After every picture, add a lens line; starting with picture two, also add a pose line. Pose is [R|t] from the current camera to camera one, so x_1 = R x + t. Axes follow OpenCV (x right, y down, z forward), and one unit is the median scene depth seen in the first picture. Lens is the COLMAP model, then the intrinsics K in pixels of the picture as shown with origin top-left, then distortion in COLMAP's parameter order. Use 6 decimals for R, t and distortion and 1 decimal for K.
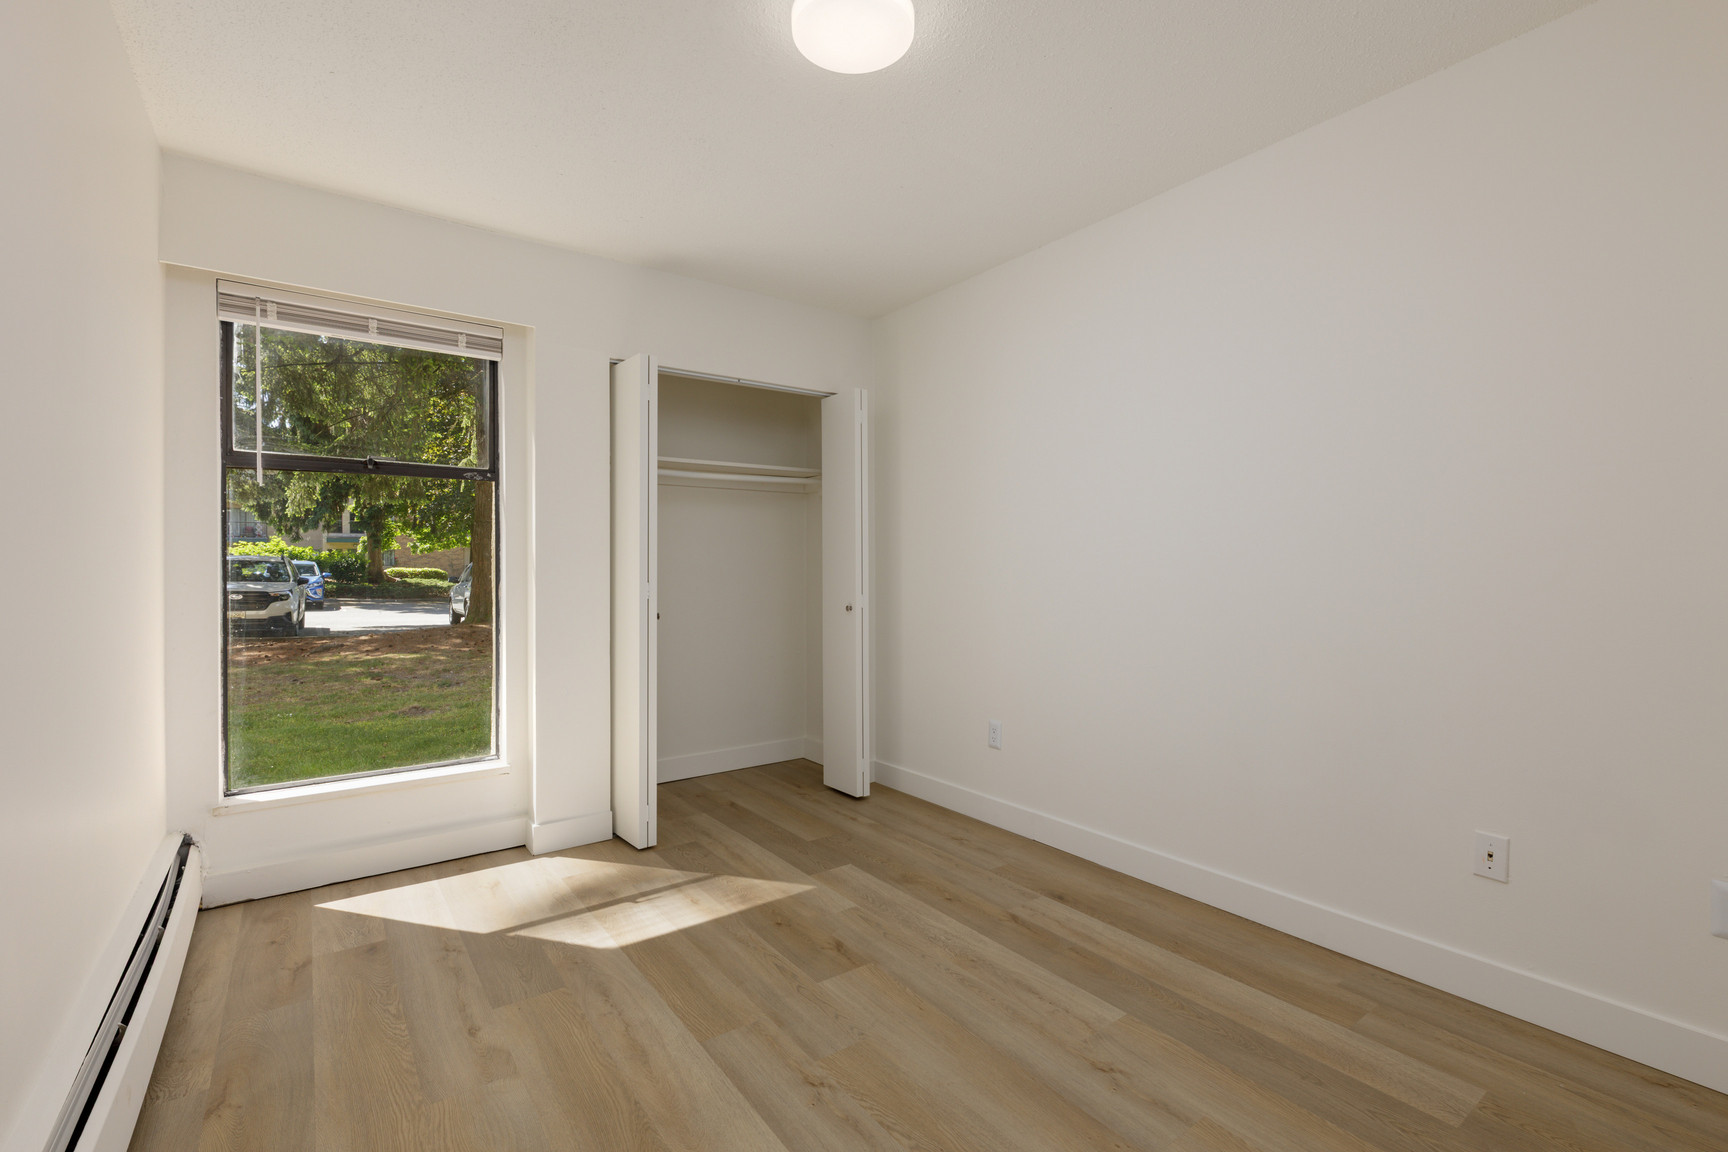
lens RADIAL K [[760.9, 0, 870.2], [0, 760.9, 589.1], [0, 0, 1]] dist [0.004690, 0.000469]
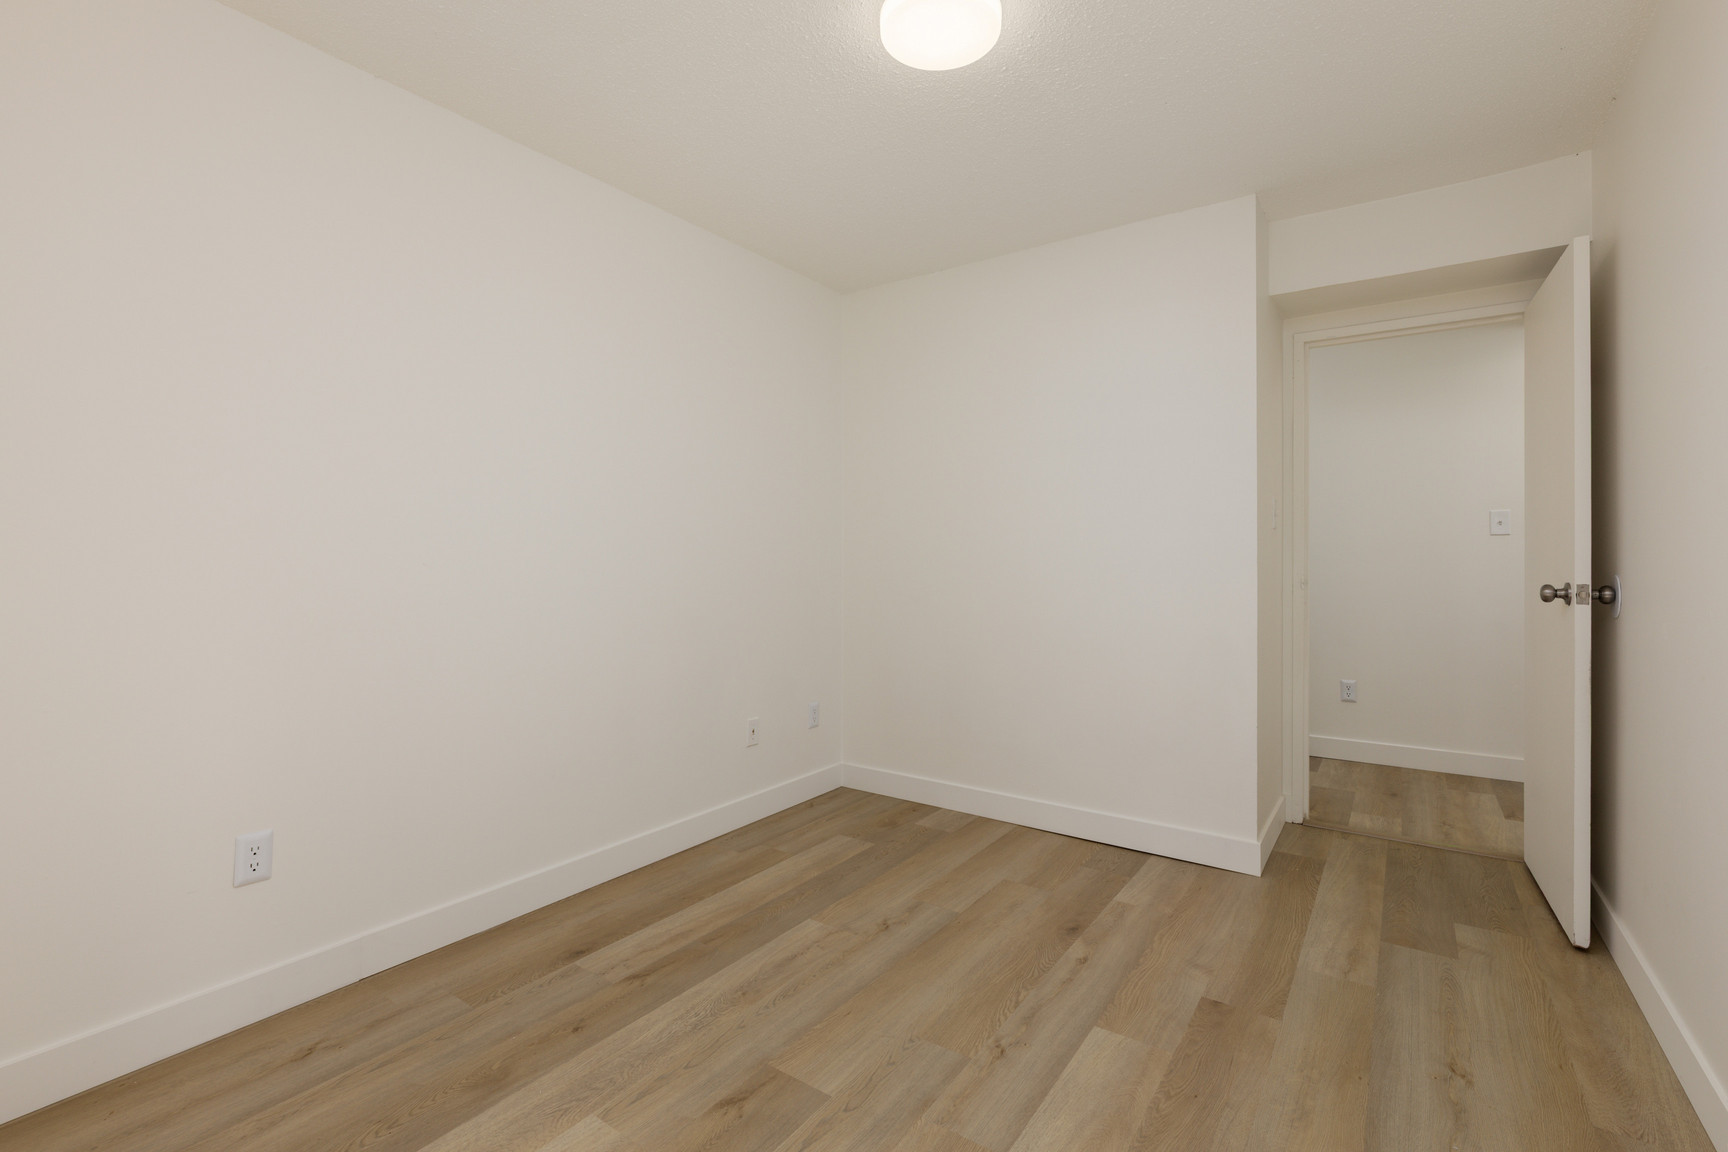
lens RADIAL K [[760.9, 0, 865.9], [0, 760.9, 567.8], [0, 0, 1]] dist [0.004690, 0.000469]
pose [[-0.307470, -0.005424, 0.951542, -0.818009], [0.024491, 0.999607, 0.013612, -0.029827], [-0.951243, 0.027489, -0.307216, 1.195482]]
